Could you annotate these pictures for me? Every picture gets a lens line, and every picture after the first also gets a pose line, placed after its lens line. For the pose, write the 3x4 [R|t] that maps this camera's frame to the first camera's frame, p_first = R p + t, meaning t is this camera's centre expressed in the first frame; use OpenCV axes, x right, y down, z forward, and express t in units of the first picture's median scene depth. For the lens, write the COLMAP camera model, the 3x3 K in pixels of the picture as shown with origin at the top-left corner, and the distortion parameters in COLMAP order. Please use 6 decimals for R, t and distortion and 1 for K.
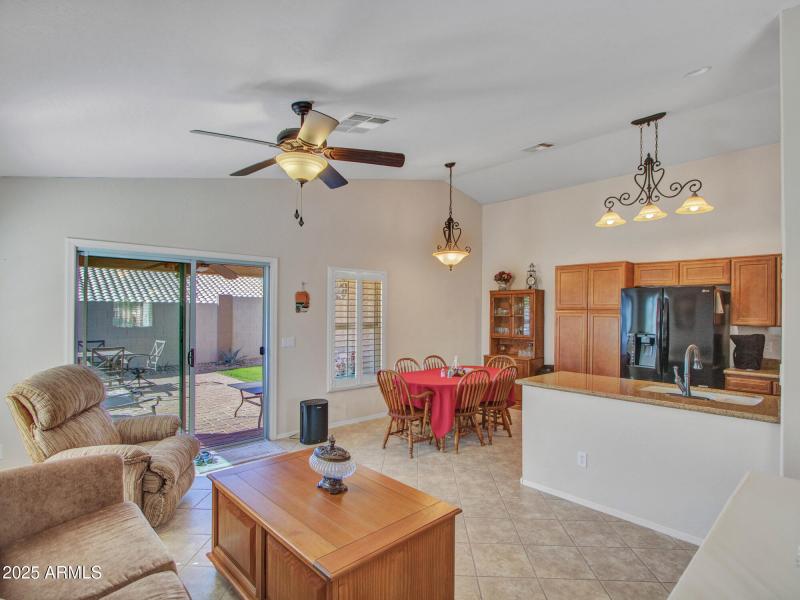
lens RADIAL K [[422.1, 0, 403.6], [0, 422.1, 307.1], [0, 0, 1]] dist [-0.013647, 0.000429]
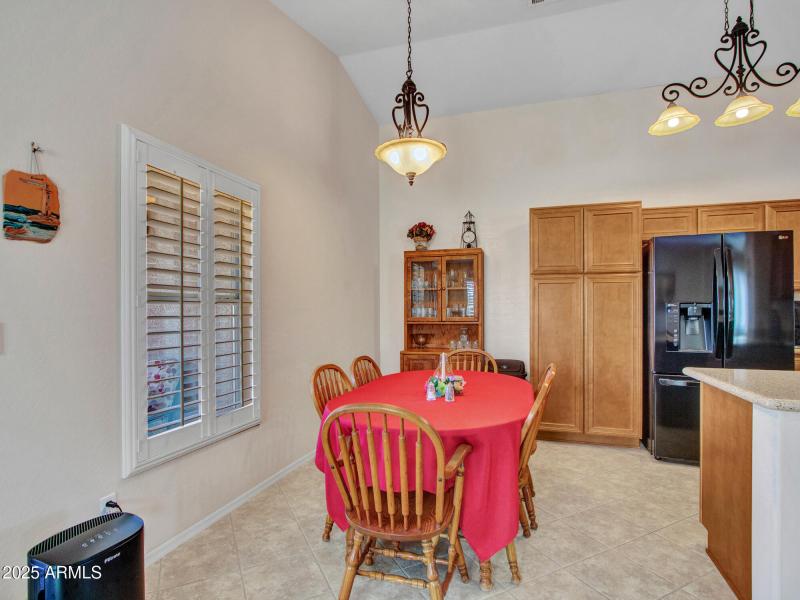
lens RADIAL K [[422.1, 0, 403.6], [0, 422.1, 307.1], [0, 0, 1]] dist [-0.013647, 0.000429]
pose [[0.873468, -0.007785, 0.486820, -0.150595], [0.007431, 0.999969, 0.002660, 0.060819], [-0.486825, 0.001294, 0.873499, 0.596371]]
